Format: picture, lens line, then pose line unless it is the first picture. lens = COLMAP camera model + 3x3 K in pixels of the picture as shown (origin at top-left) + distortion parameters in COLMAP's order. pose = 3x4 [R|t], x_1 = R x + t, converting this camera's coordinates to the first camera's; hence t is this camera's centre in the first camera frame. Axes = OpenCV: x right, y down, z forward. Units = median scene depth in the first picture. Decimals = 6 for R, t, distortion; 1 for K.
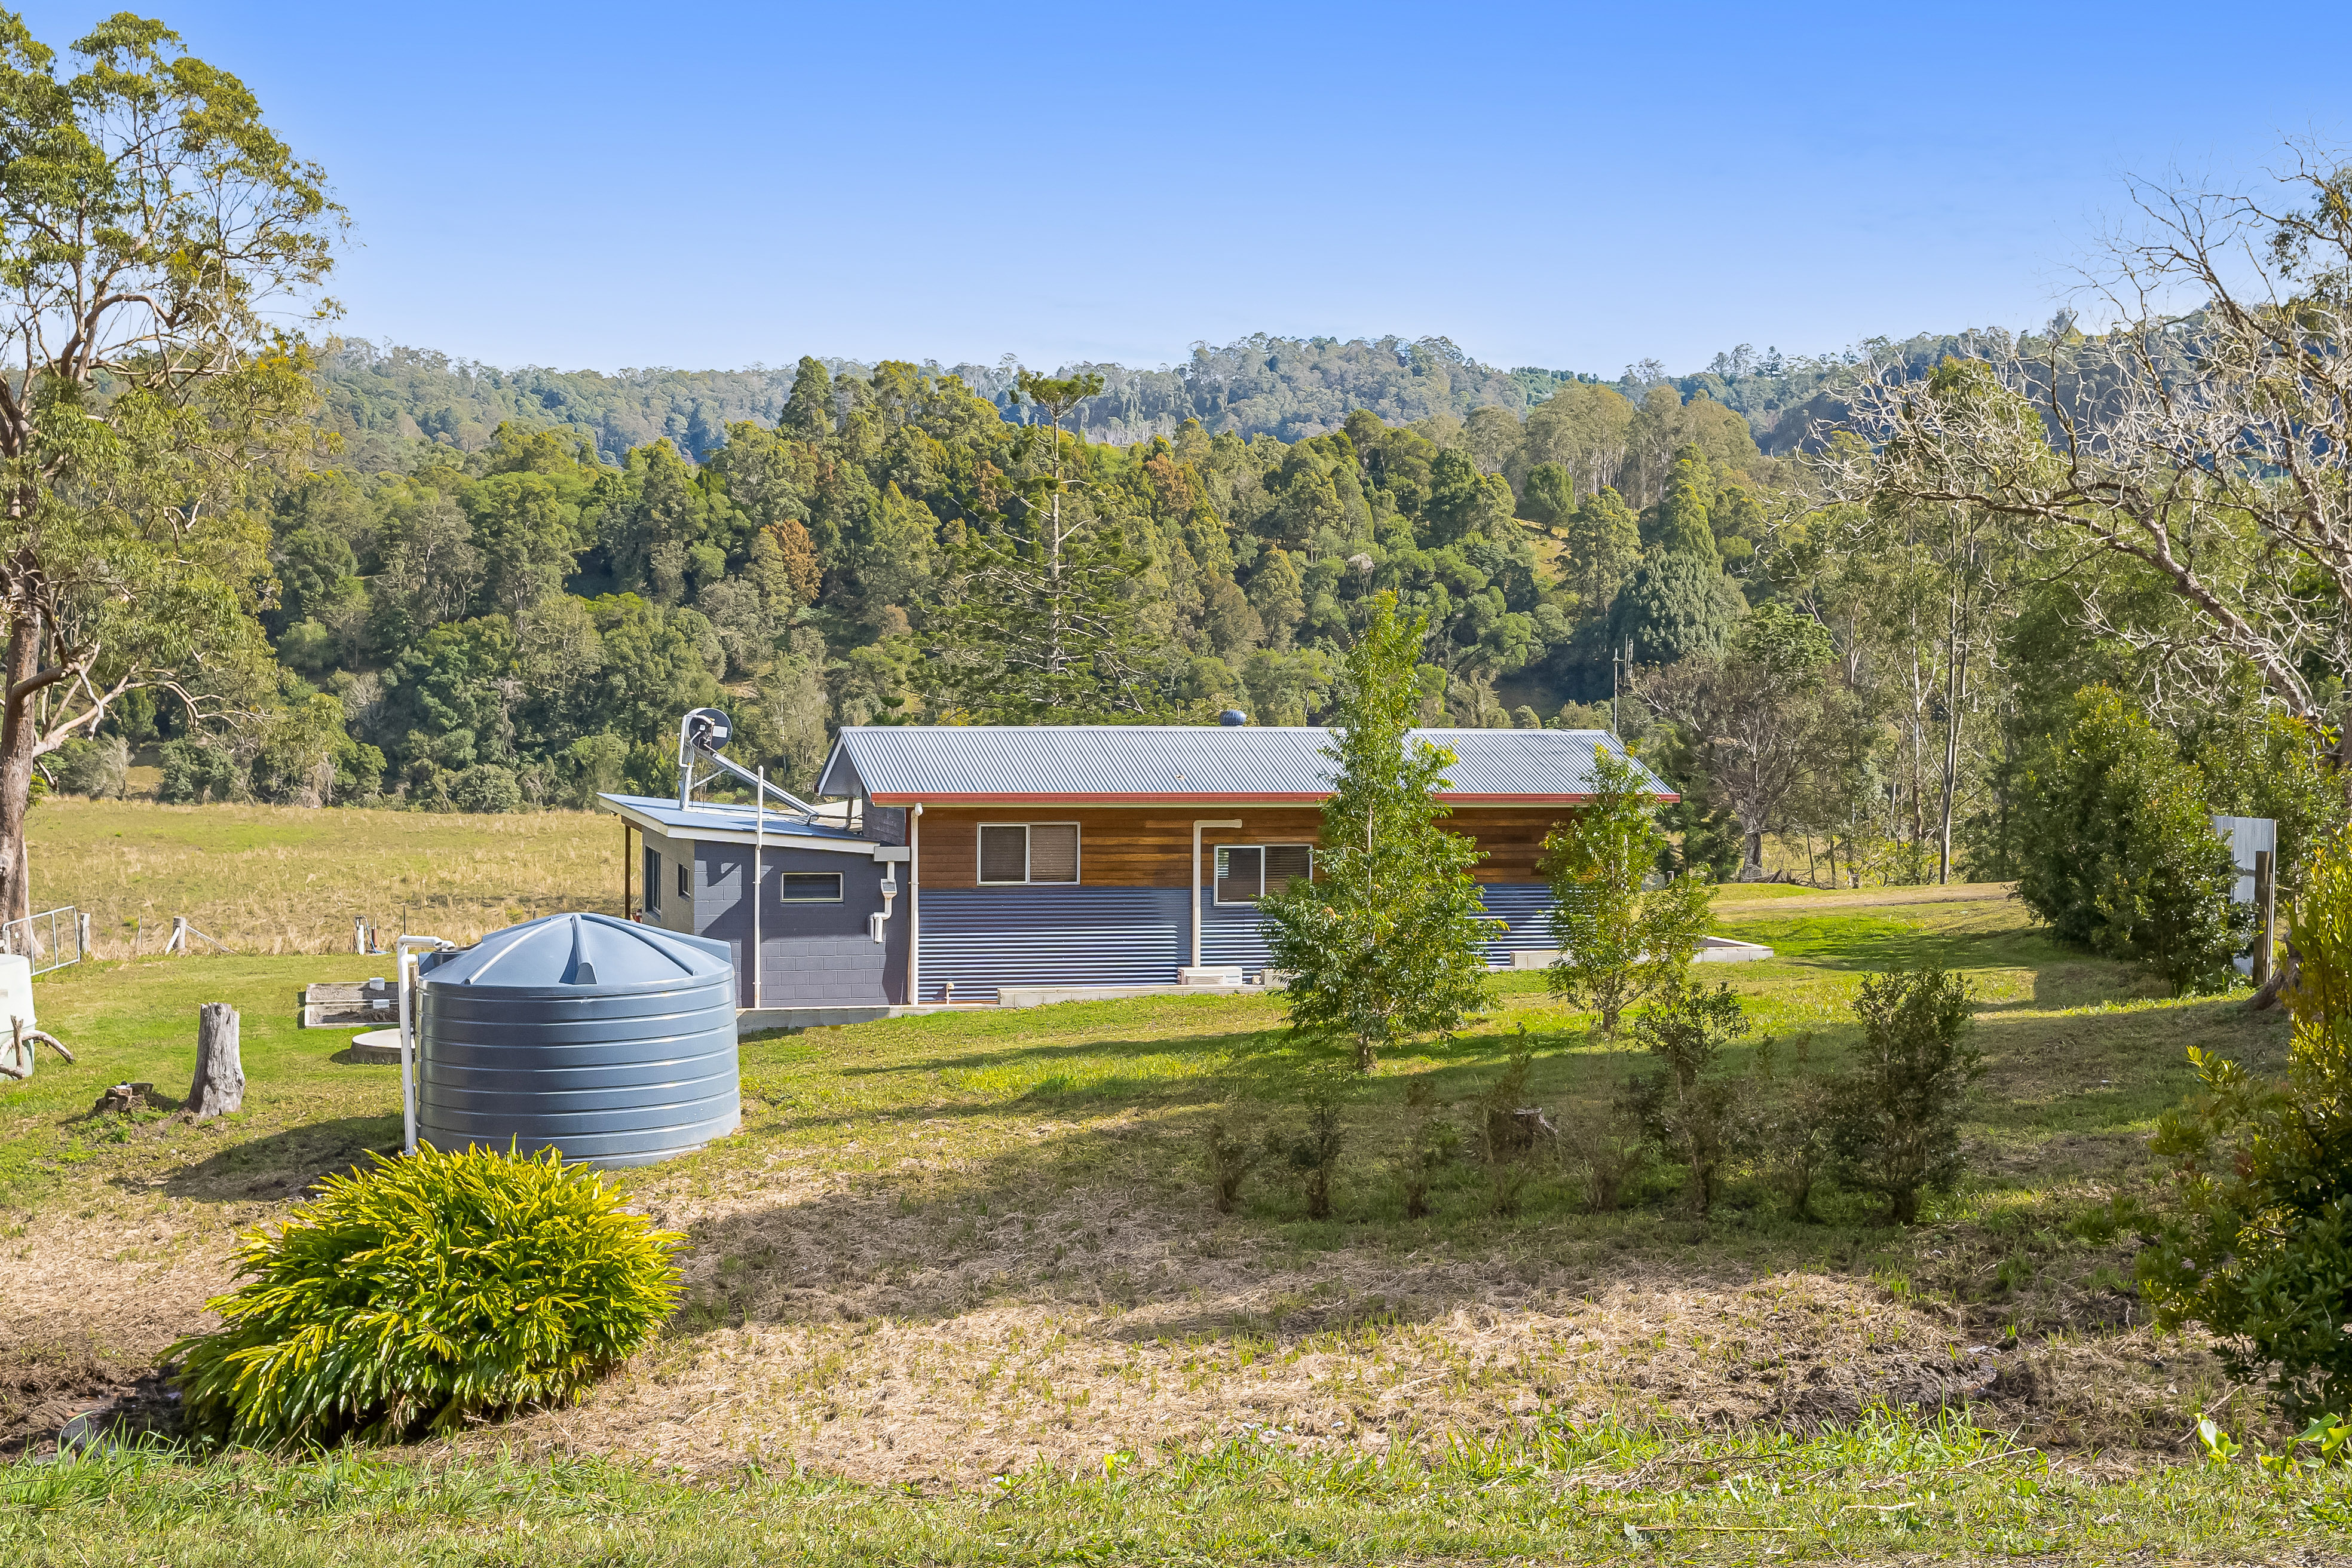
lens RADIAL K [[2878.6, 0, 1175.6], [0, 2878.6, 779.4], [0, 0, 1]] dist [-0.148377, 0.000000]
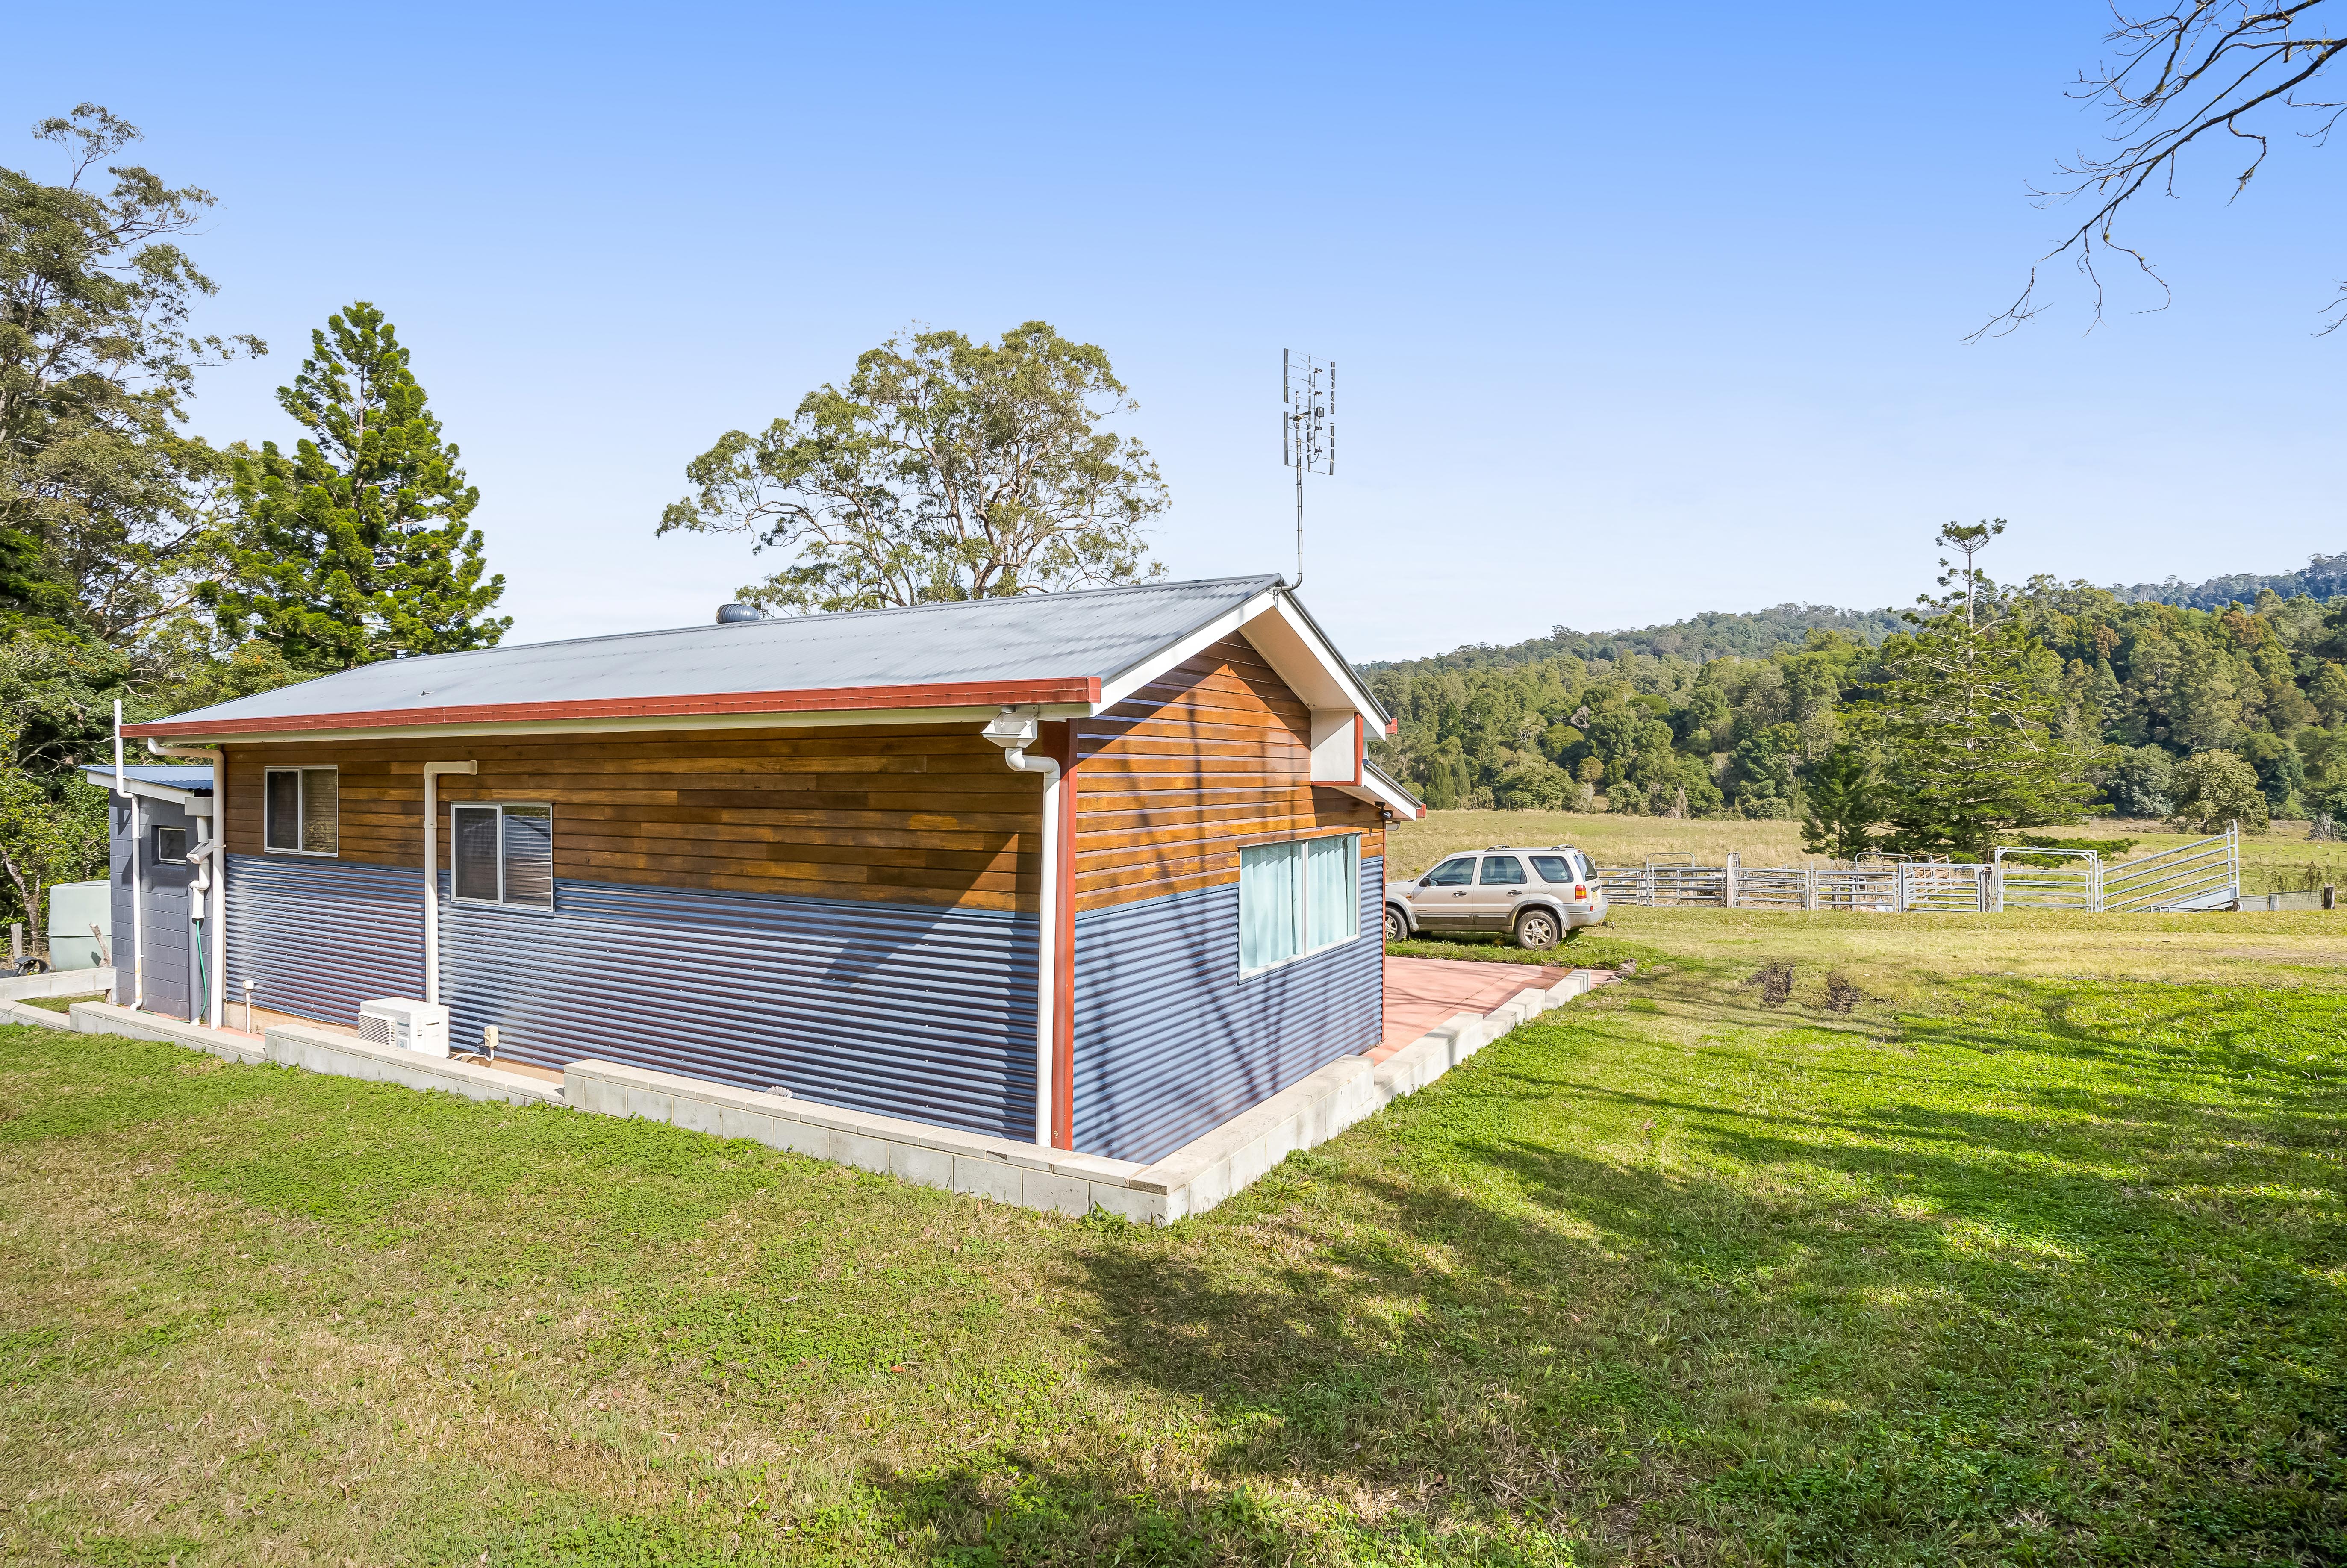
lens RADIAL K [[1179.5, 0, 1193.4], [0, 1179.5, 763.9], [0, 0, 1]] dist [-0.032841, 0.008864]
pose [[0.707158, -0.013931, -0.706919, 0.041192], [-0.012748, 0.999392, -0.032446, 0.002794], [0.706941, 0.031956, 0.706550, 0.126130]]
